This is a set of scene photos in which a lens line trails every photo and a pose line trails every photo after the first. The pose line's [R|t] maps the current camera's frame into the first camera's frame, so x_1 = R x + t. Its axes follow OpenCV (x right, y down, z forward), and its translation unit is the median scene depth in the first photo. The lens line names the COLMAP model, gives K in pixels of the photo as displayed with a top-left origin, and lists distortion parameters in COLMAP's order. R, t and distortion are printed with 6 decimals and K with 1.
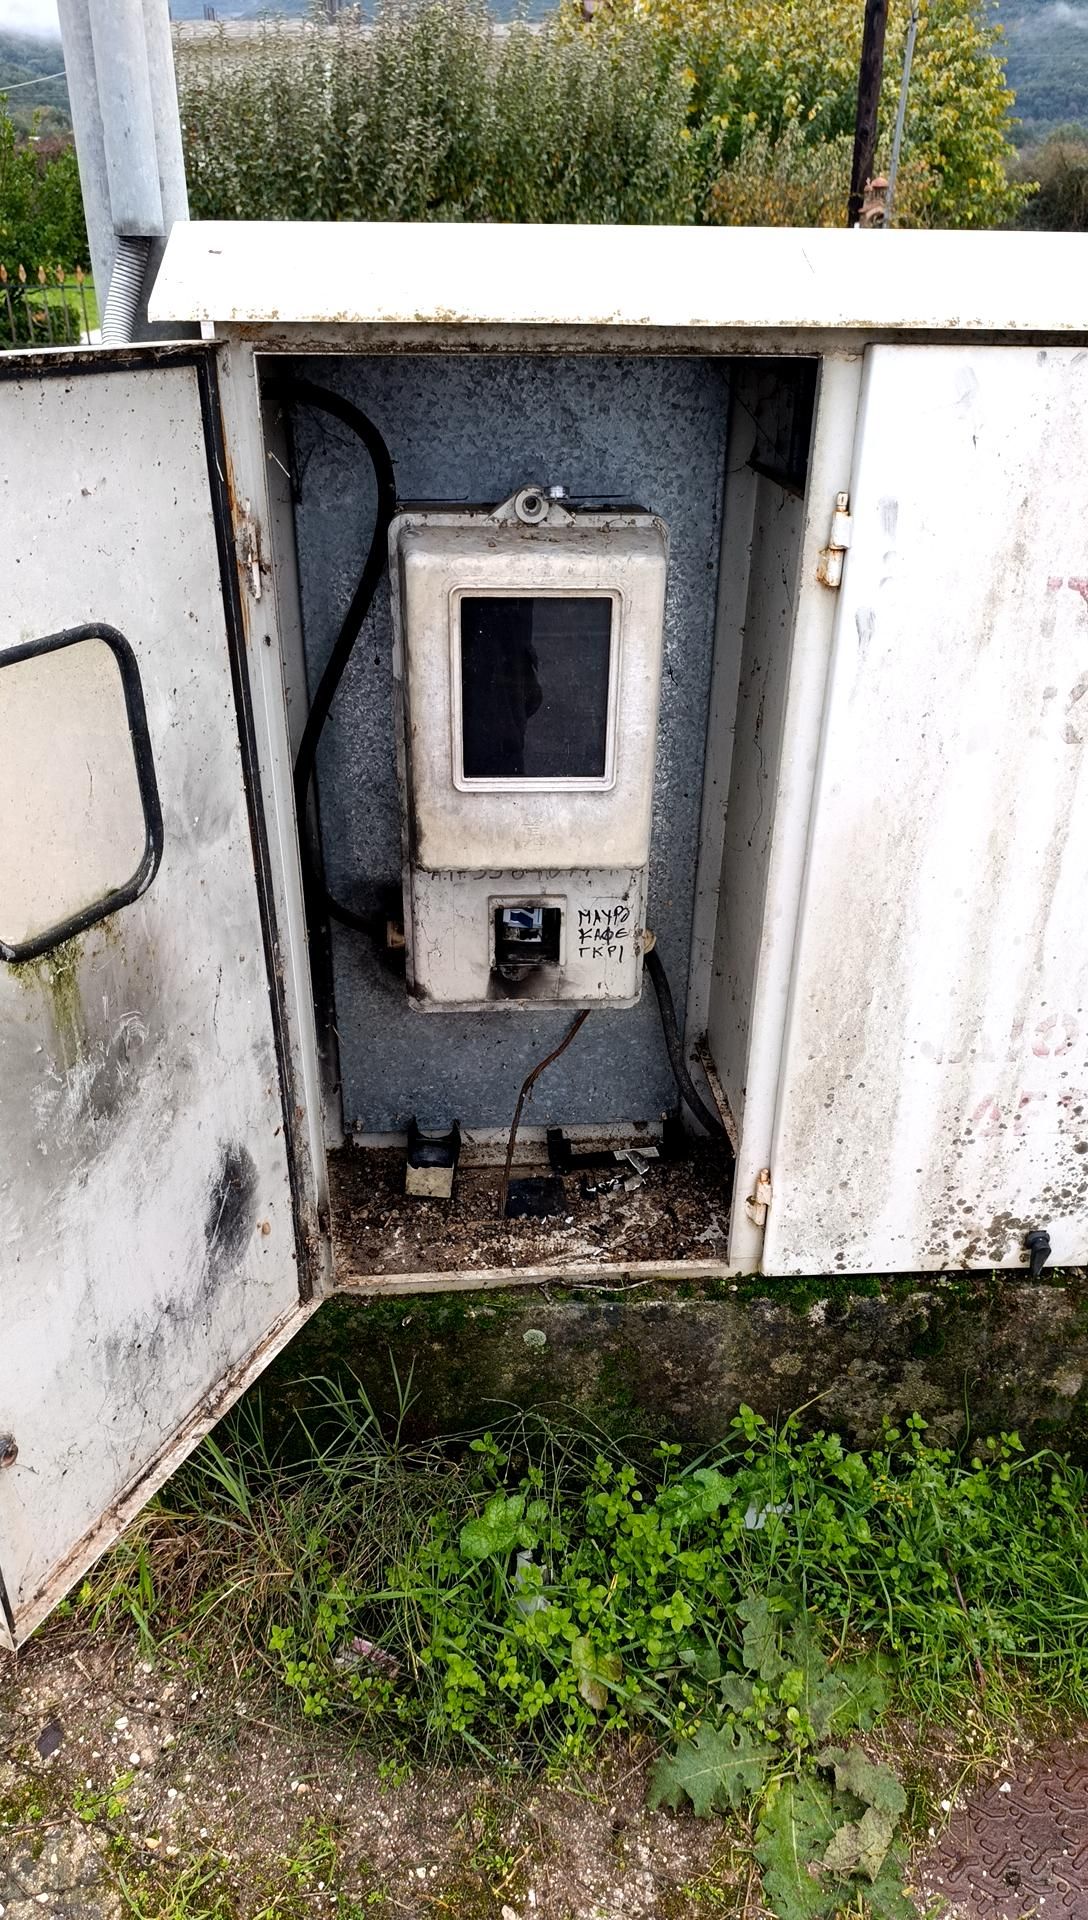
lens RADIAL K [[1274.5, 0, 544.0], [0, 1274.5, 960.0], [0, 0, 1]] dist [0.054603, -0.001502]
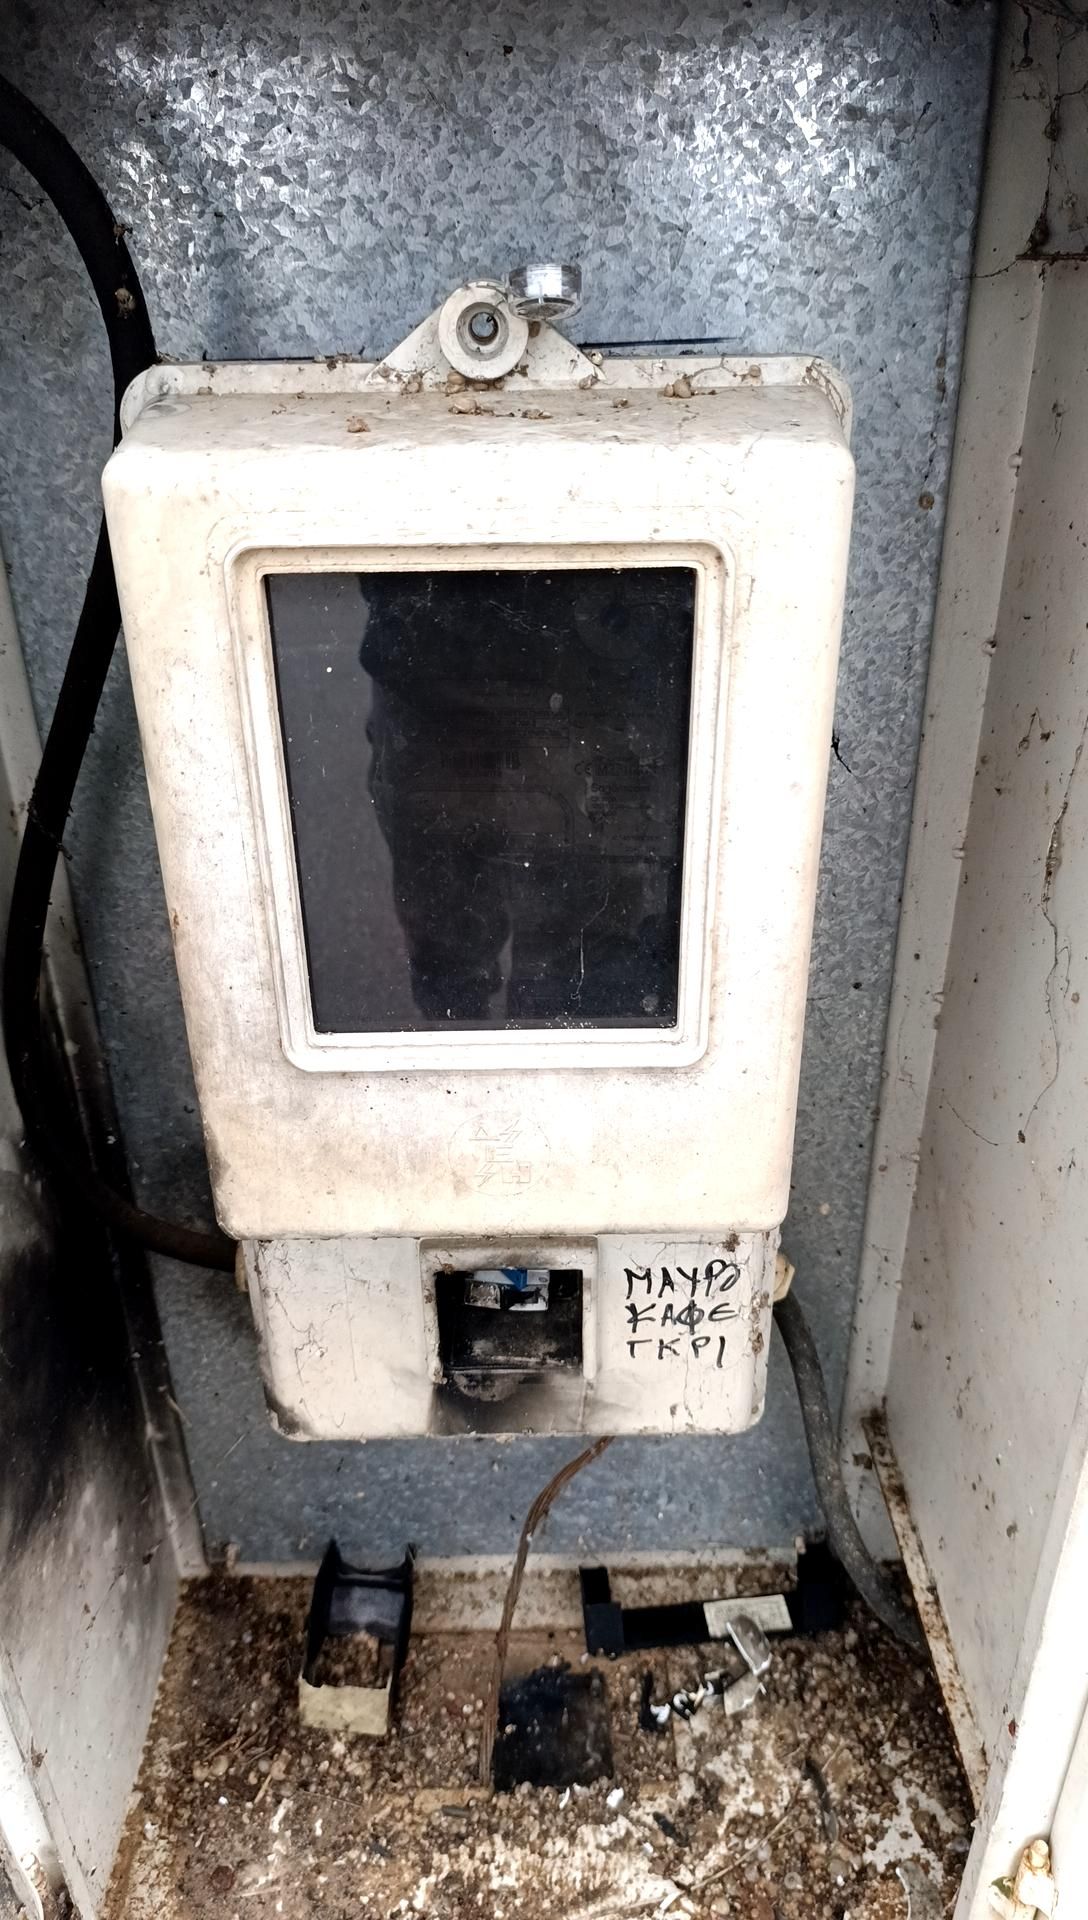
lens RADIAL K [[1401.5, 0, 544.0], [0, 1401.5, 960.0], [0, 0, 1]] dist [-0.003833, -0.001539]
pose [[0.997913, 0.004360, -0.064430, 0.029629], [-0.005452, 0.999844, -0.016783, -0.136430], [0.064347, 0.017100, 0.997781, 0.496557]]
